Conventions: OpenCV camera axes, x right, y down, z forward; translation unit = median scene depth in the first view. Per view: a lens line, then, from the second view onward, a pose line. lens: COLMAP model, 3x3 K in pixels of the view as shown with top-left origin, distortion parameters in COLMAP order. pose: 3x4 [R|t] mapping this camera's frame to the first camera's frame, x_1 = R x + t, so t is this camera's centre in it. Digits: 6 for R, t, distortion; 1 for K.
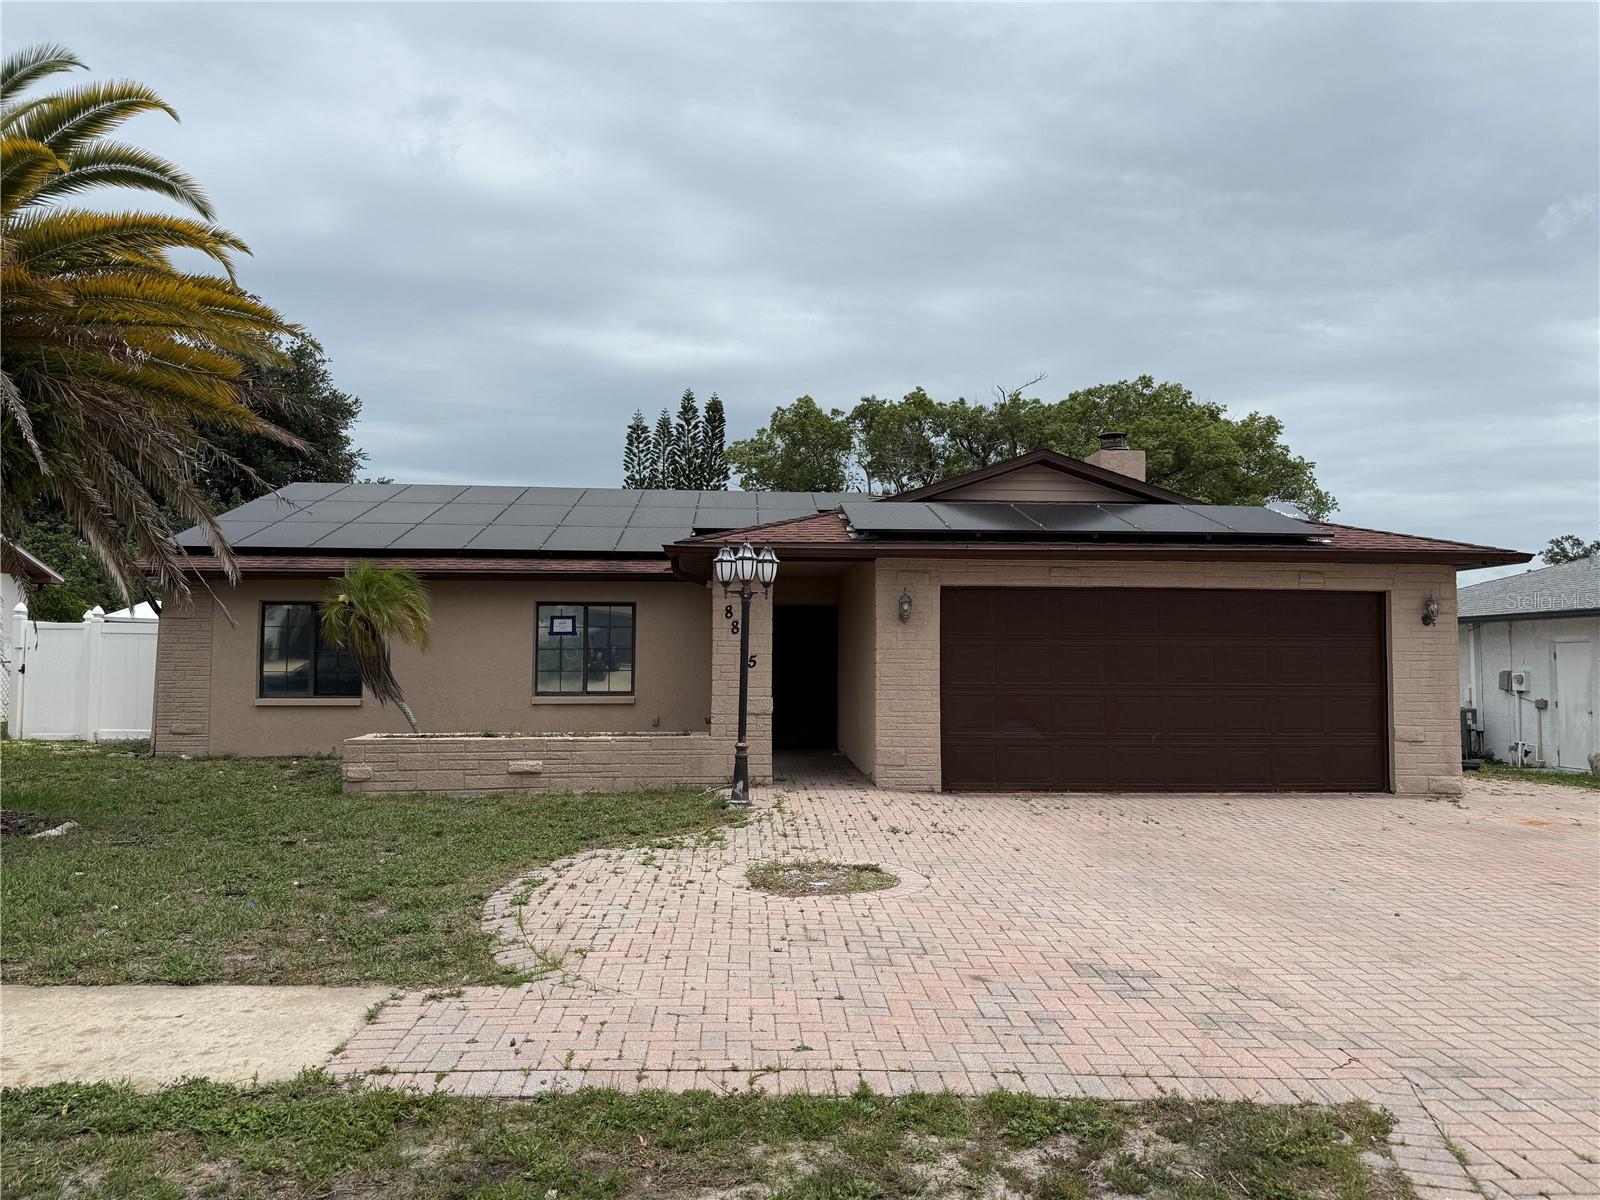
lens RADIAL K [[1133.5, 0, 800.0], [0, 1133.5, 600.0], [0, 0, 1]] dist [0.059781, -0.100918]
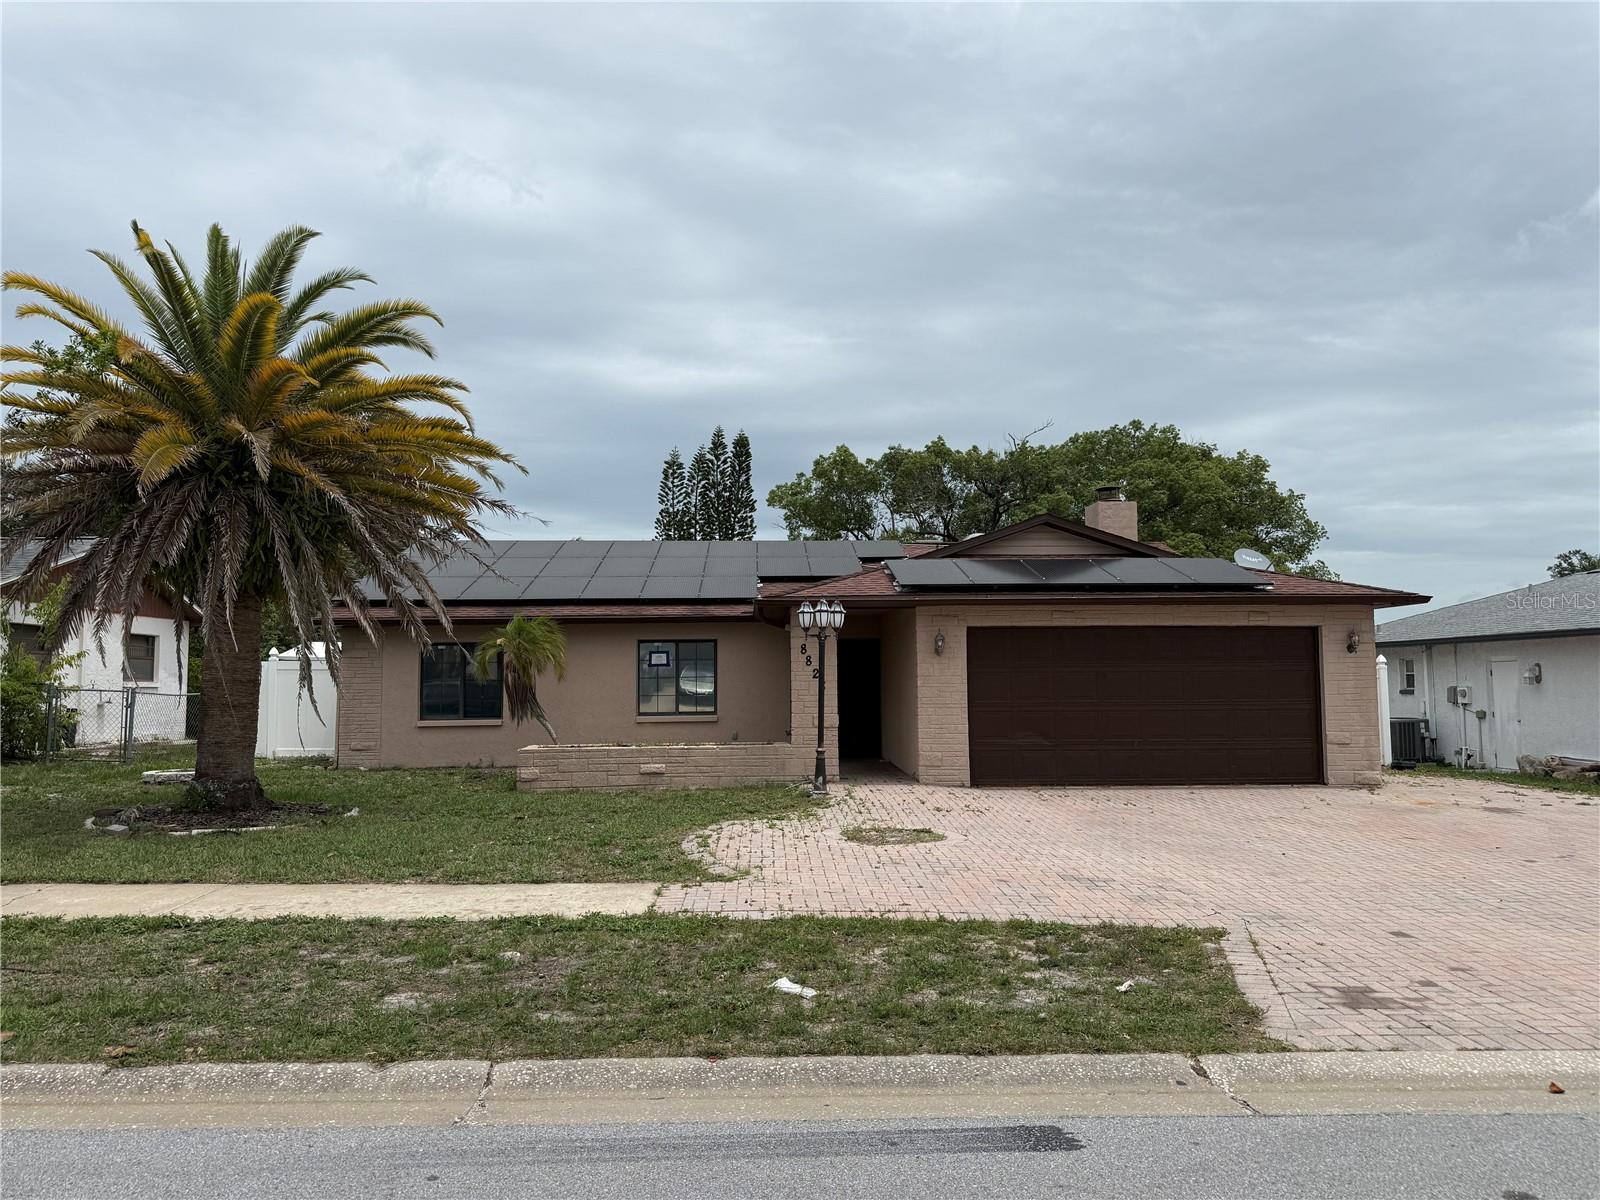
lens RADIAL K [[1126.7, 0, 784.5], [0, 1126.7, 601.1], [0, 0, 1]] dist [0.102099, -0.184461]
pose [[0.999522, -0.014107, -0.027525, -0.047824], [0.013614, 0.999745, -0.018014, -0.021089], [0.027773, 0.017630, 0.999459, -0.293265]]
